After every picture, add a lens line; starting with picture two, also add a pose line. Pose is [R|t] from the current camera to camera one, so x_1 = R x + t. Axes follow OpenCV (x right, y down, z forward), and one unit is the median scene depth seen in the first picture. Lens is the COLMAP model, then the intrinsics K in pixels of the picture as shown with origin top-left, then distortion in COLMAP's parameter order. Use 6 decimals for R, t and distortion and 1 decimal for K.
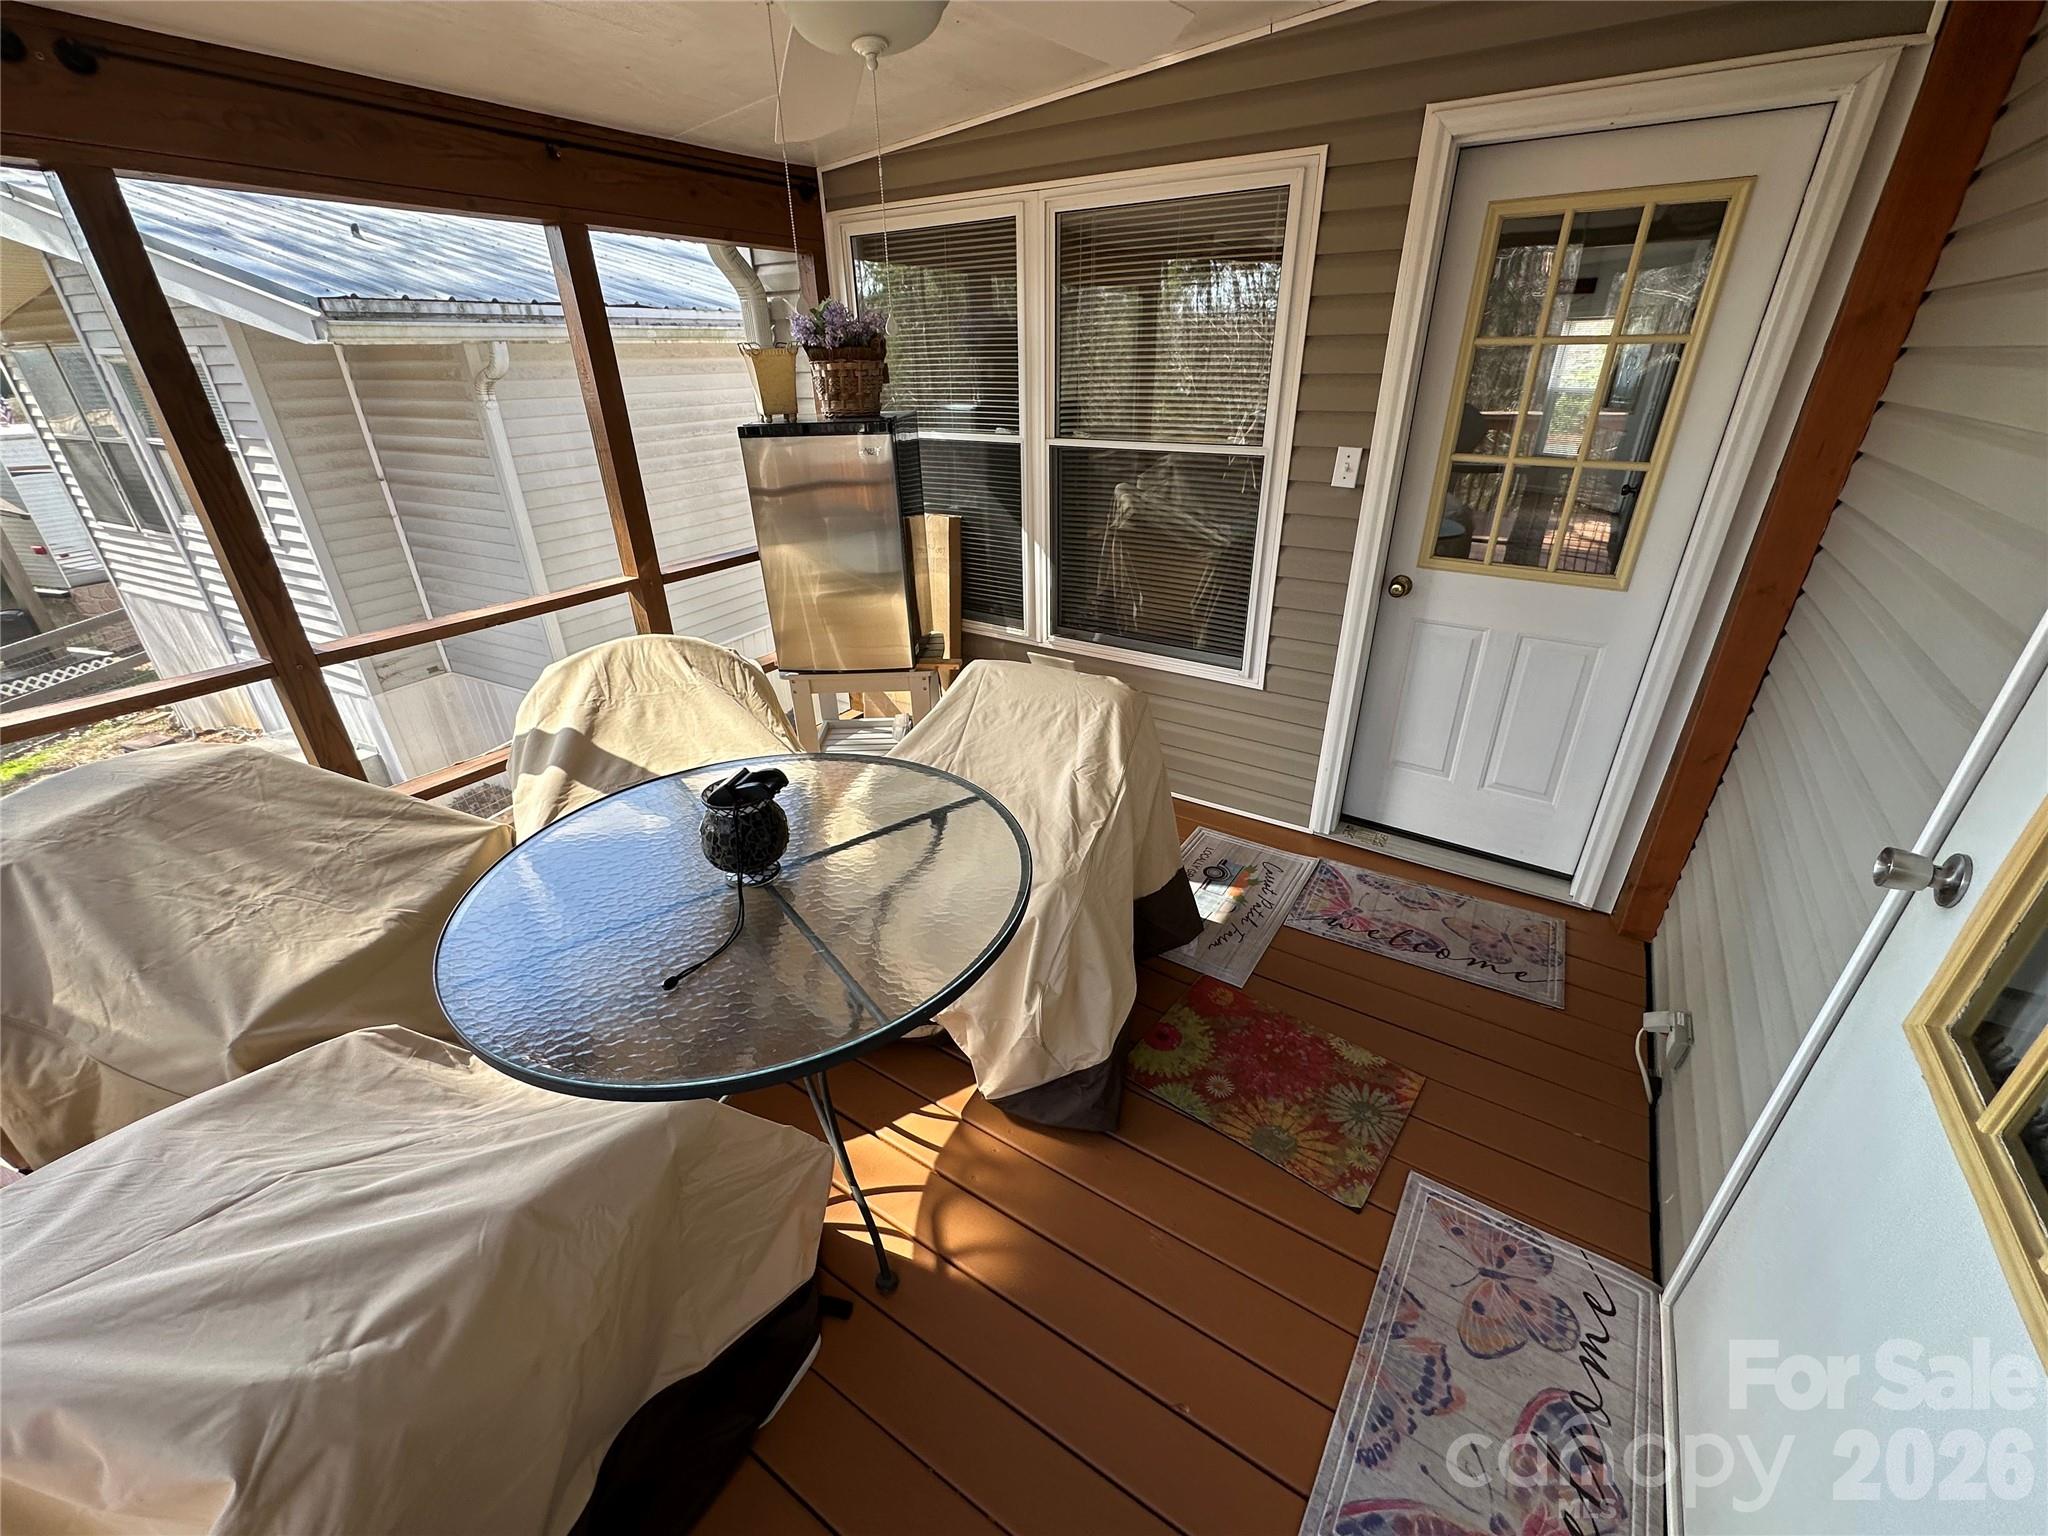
lens RADIAL K [[819.8, 0, 1024.0], [0, 819.8, 768.0], [0, 0, 1]] dist [0.002359, 0.000396]
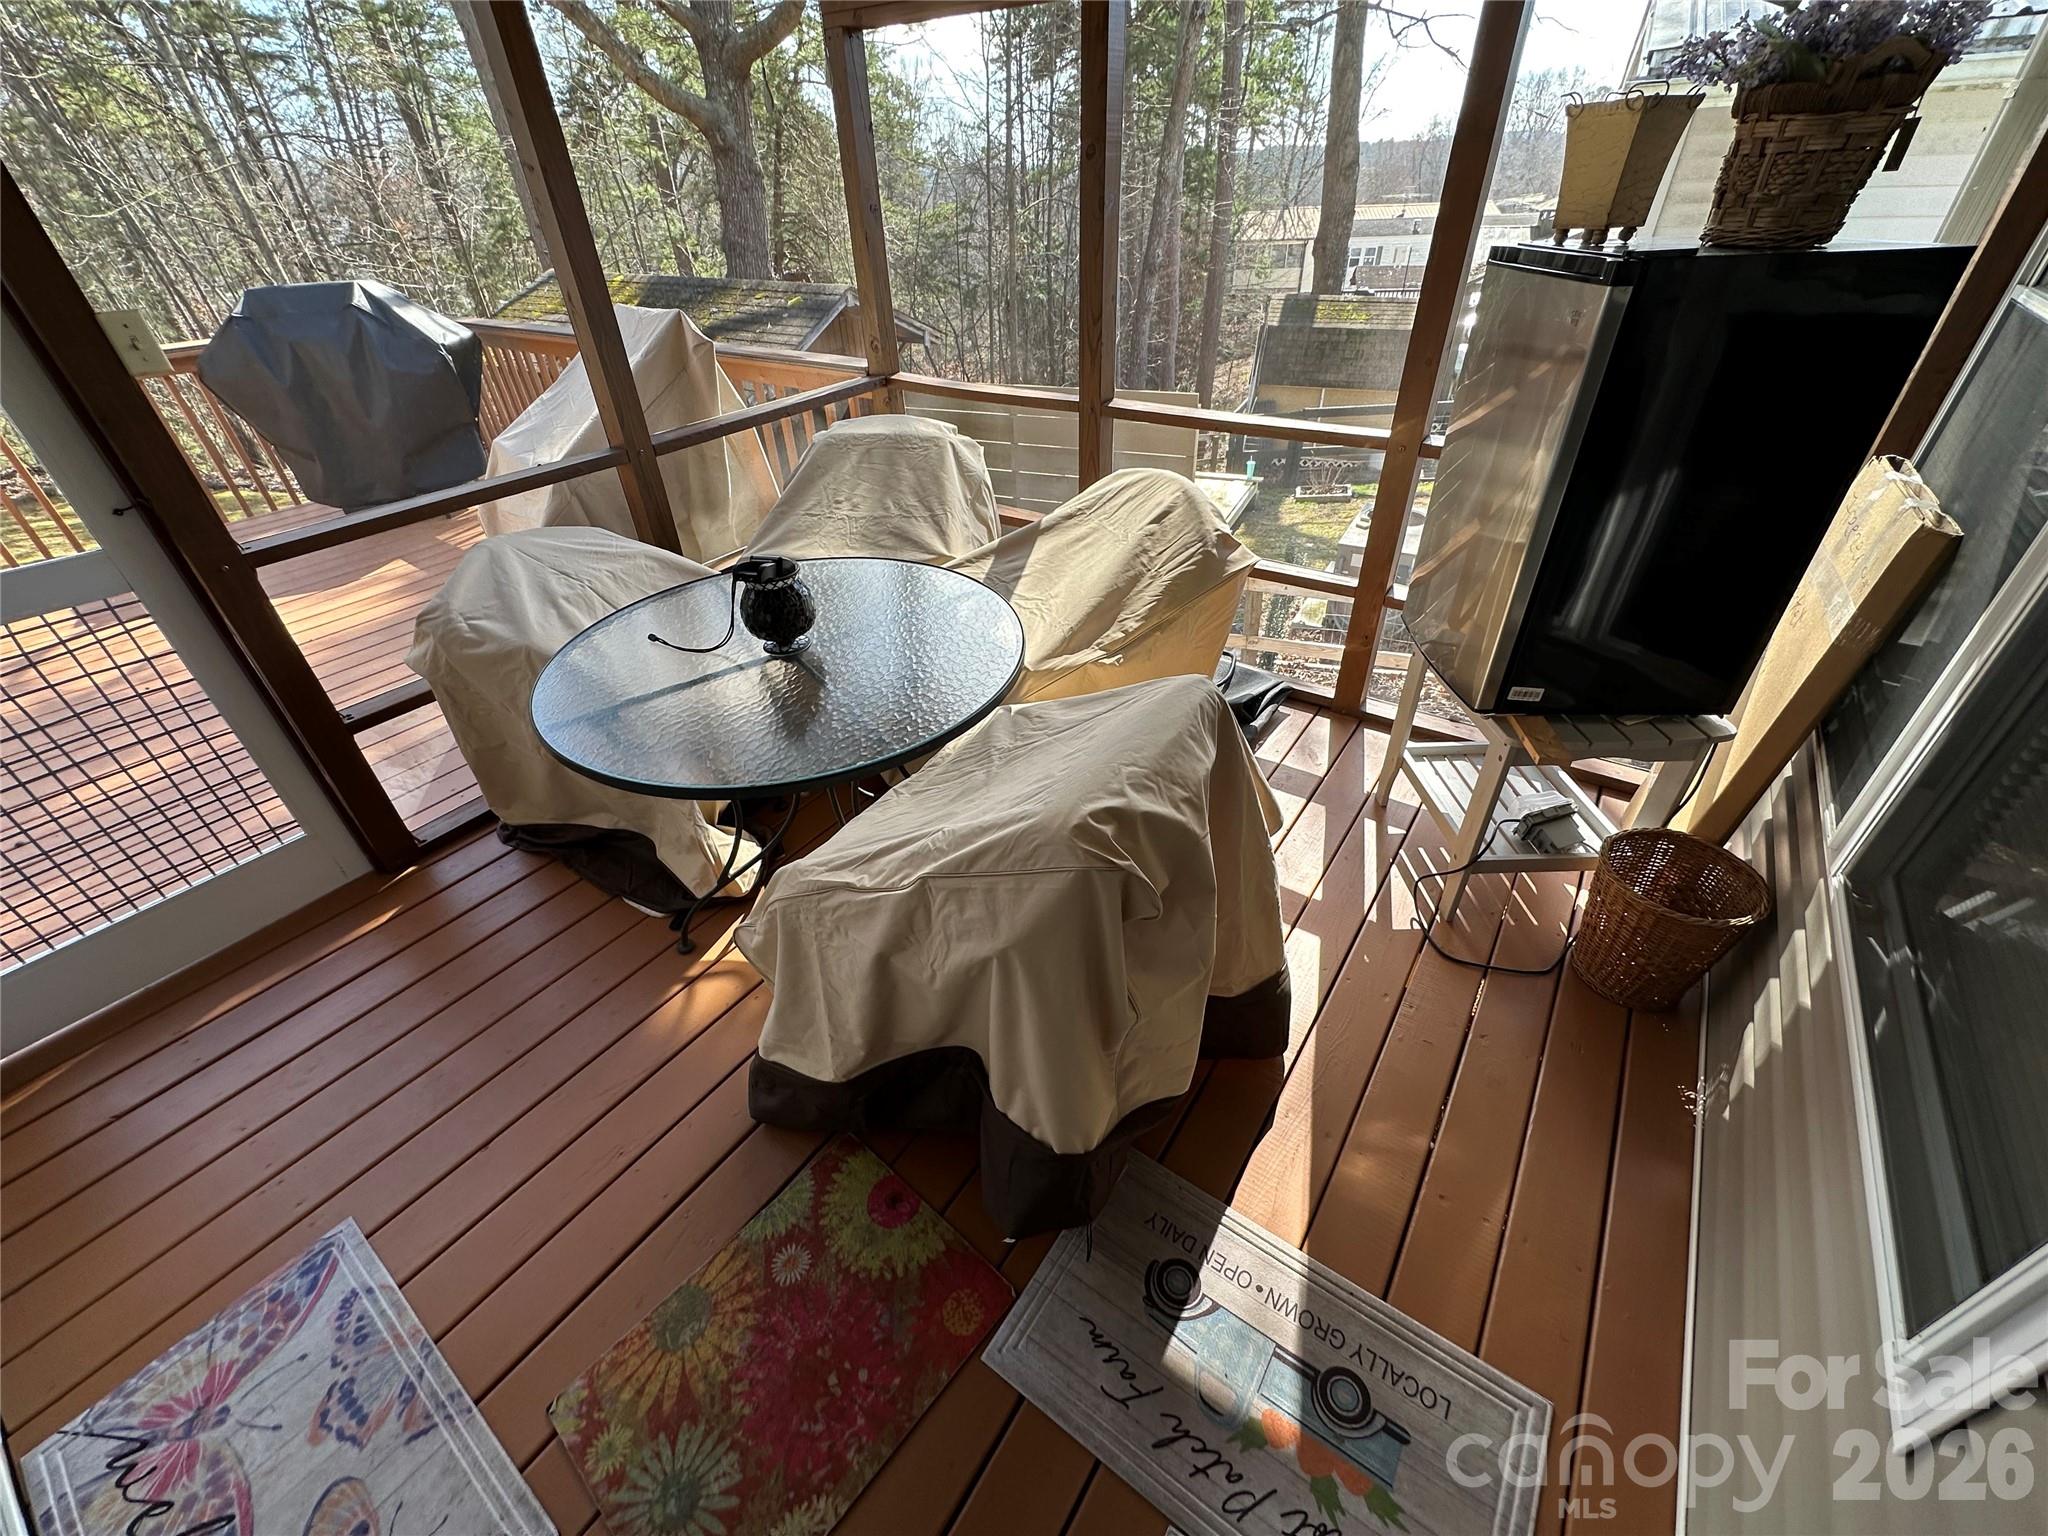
lens RADIAL K [[819.8, 0, 1024.0], [0, 819.8, 768.0], [0, 0, 1]] dist [0.002359, 0.000396]
pose [[-0.032119, 0.594322, -0.803586, 0.778633], [-0.415053, 0.723467, 0.551657, -0.586767], [0.909230, 0.351250, 0.223438, 1.219989]]
